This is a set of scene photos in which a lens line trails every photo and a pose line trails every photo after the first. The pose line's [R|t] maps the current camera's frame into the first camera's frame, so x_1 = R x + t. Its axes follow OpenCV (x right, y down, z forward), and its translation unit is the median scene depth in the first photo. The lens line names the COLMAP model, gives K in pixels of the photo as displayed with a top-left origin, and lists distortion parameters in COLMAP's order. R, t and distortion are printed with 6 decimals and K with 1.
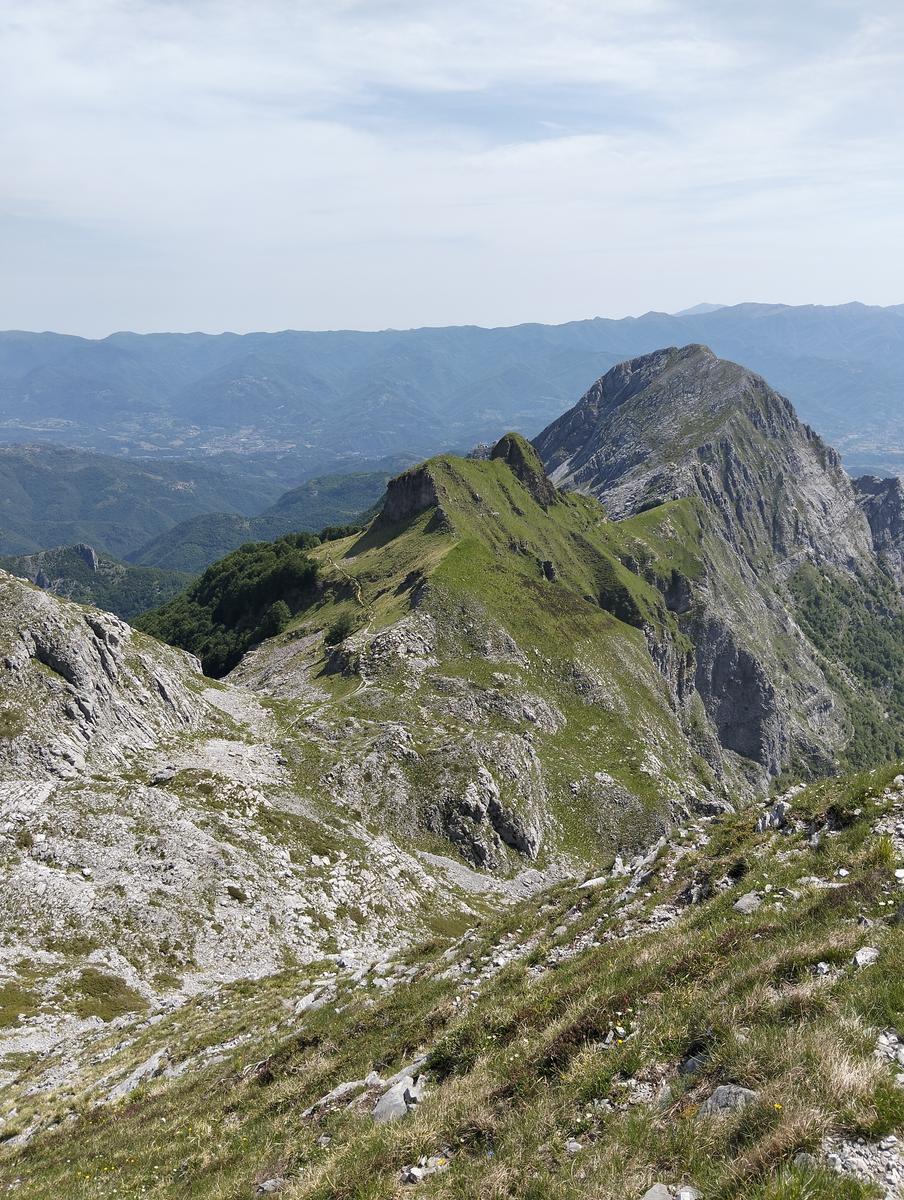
lens RADIAL K [[956.5, 0, 456.3], [0, 956.5, 601.2], [0, 0, 1]] dist [0.202806, -0.579883]
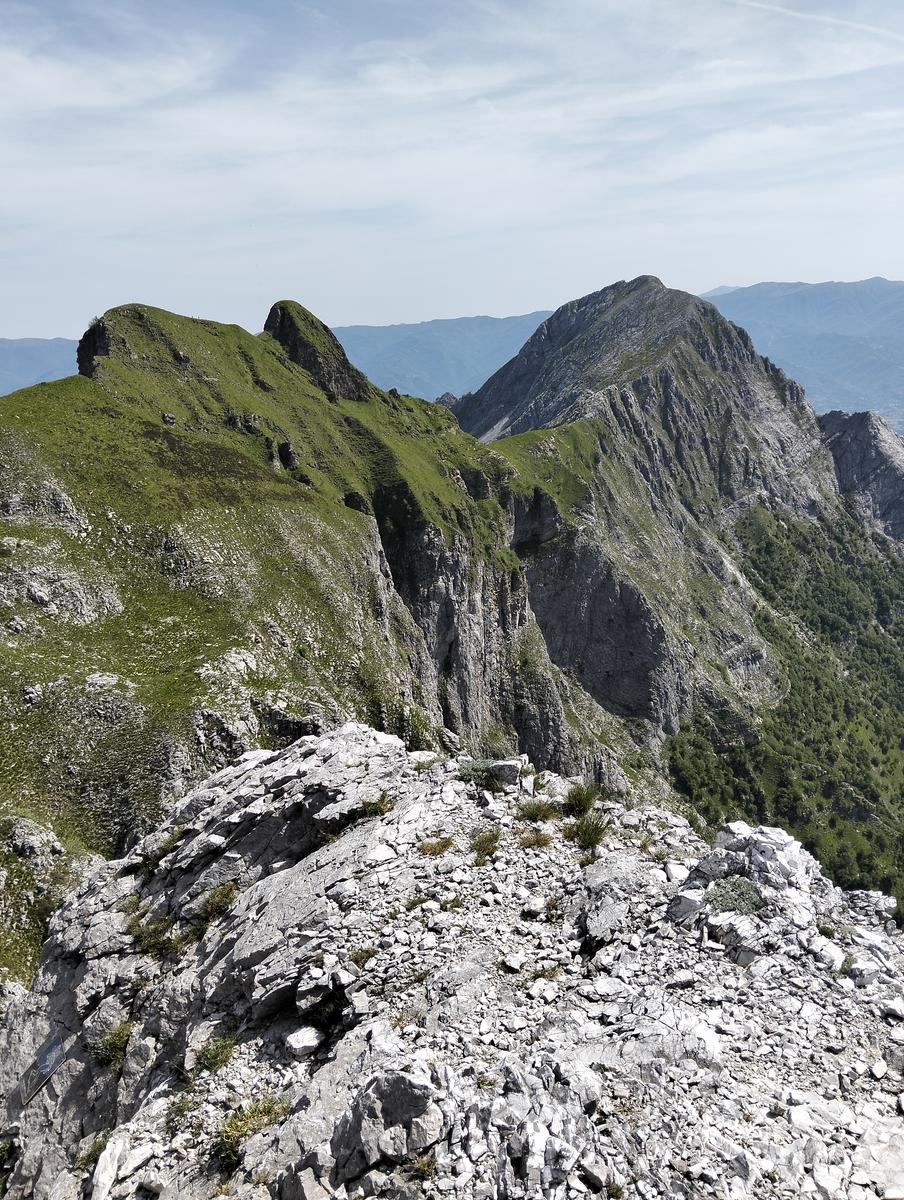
lens RADIAL K [[956.5, 0, 456.3], [0, 956.5, 601.2], [0, 0, 1]] dist [0.202806, -0.579883]
pose [[0.999044, -0.026839, -0.034521, 0.117972], [0.026846, 0.999640, -0.000241, 0.040729], [0.034515, -0.000686, 0.999404, 0.113243]]
